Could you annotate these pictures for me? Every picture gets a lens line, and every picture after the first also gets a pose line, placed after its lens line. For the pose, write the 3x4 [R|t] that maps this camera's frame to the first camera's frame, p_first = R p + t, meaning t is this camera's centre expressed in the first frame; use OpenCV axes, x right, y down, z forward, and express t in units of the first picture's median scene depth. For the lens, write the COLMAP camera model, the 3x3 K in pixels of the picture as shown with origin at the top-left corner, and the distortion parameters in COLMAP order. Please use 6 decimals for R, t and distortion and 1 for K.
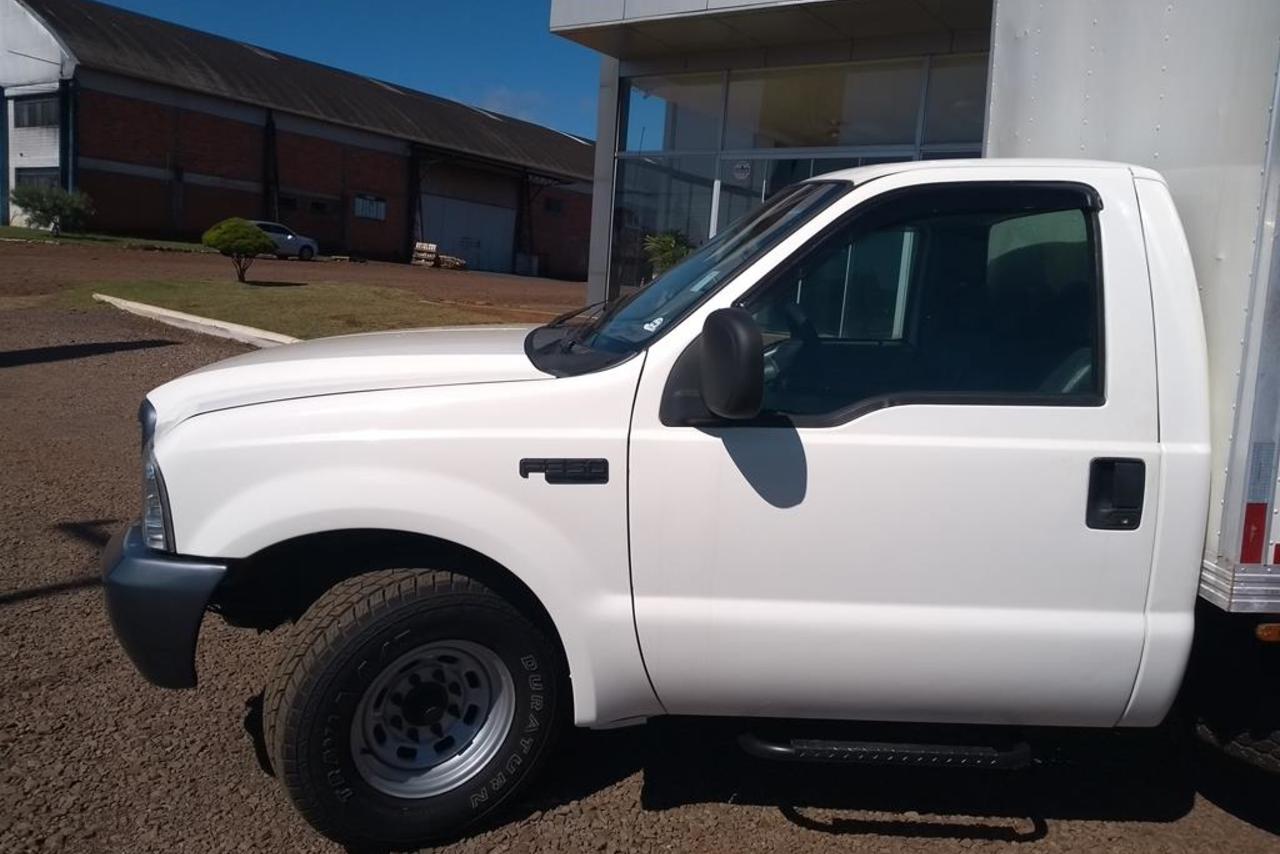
lens RADIAL K [[981.3, 0, 642.5], [0, 981.3, 451.2], [0, 0, 1]] dist [-0.002276, -0.006679]
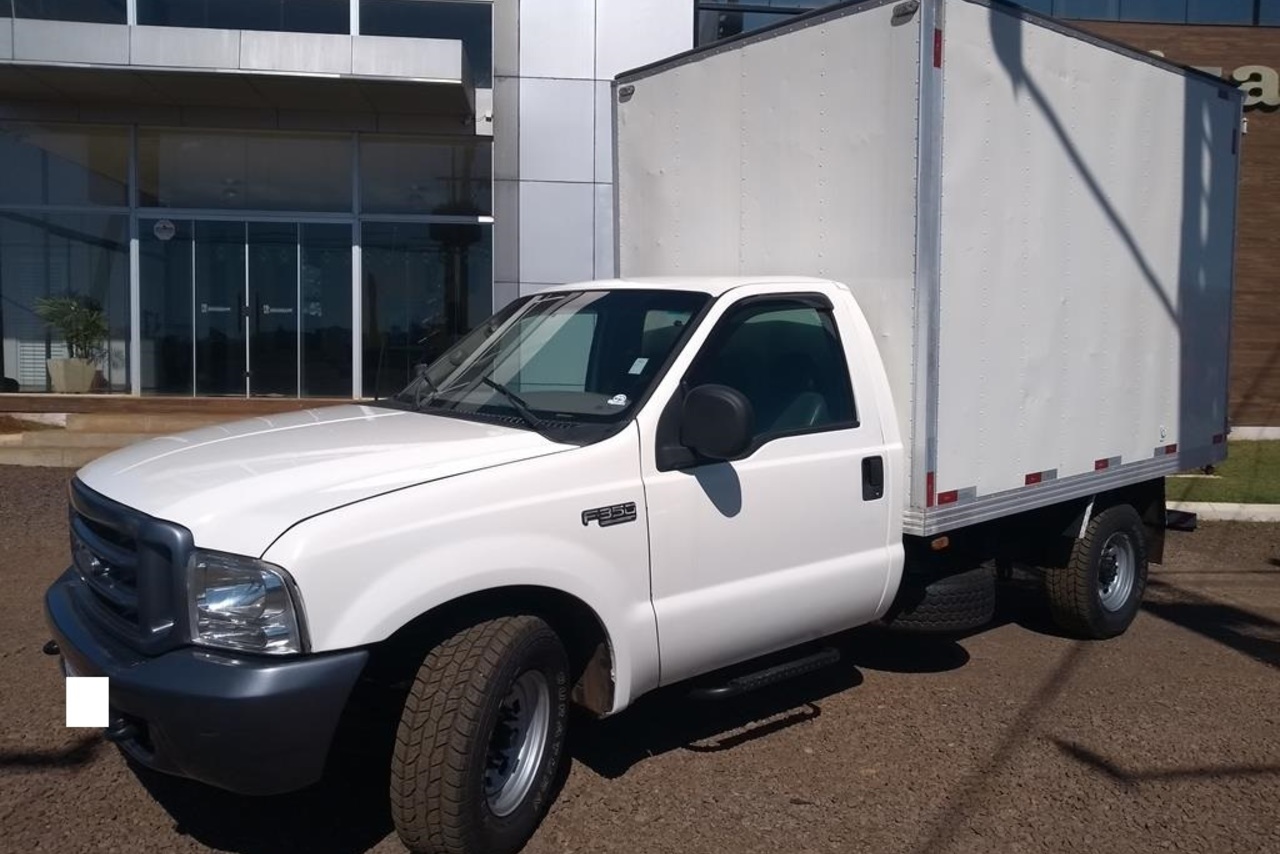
lens RADIAL K [[981.3, 0, 642.5], [0, 981.3, 451.2], [0, 0, 1]] dist [-0.002276, -0.006679]
pose [[0.766976, -0.113401, 0.631576, -0.843499], [0.141711, 0.989892, 0.005646, -0.065064], [-0.625832, 0.085171, 0.775293, -0.054266]]
